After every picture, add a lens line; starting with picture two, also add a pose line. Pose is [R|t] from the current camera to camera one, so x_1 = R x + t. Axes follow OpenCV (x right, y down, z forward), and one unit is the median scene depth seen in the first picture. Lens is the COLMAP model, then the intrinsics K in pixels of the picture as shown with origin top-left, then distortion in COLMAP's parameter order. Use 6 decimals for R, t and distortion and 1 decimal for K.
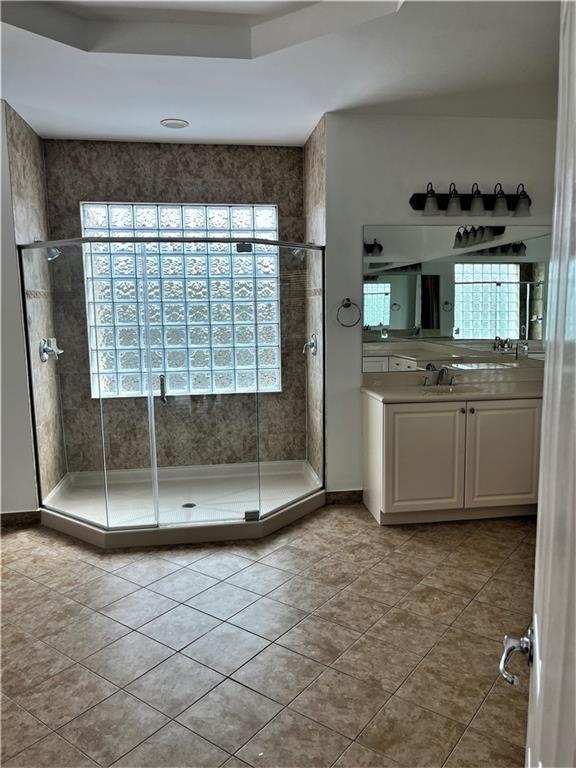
lens RADIAL K [[582.4, 0, 288.4], [0, 582.4, 383.2], [0, 0, 1]] dist [0.048619, -0.067951]
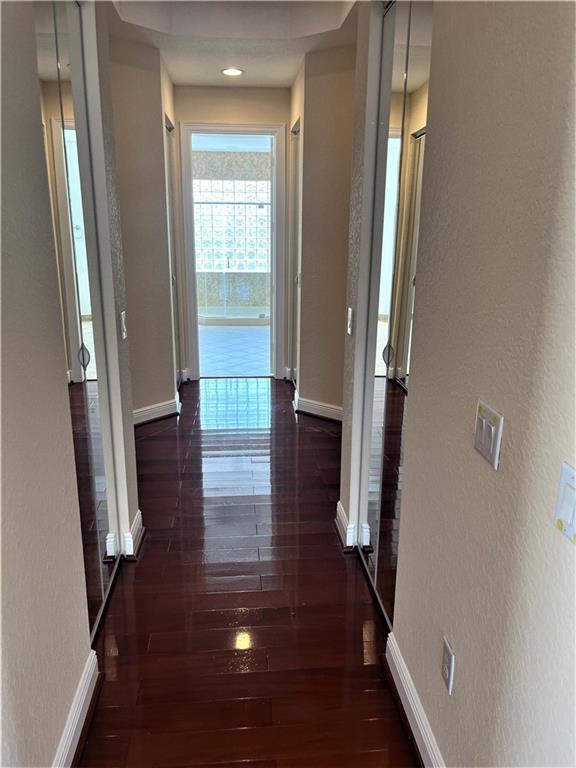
lens RADIAL K [[582.4, 0, 286.8], [0, 582.4, 383.7], [0, 0, 1]] dist [0.048619, -0.067951]
pose [[0.998370, 0.035430, -0.044743, 0.158829], [-0.029776, 0.992175, 0.121256, 0.199119], [0.048689, -0.119726, 0.991612, -1.433330]]
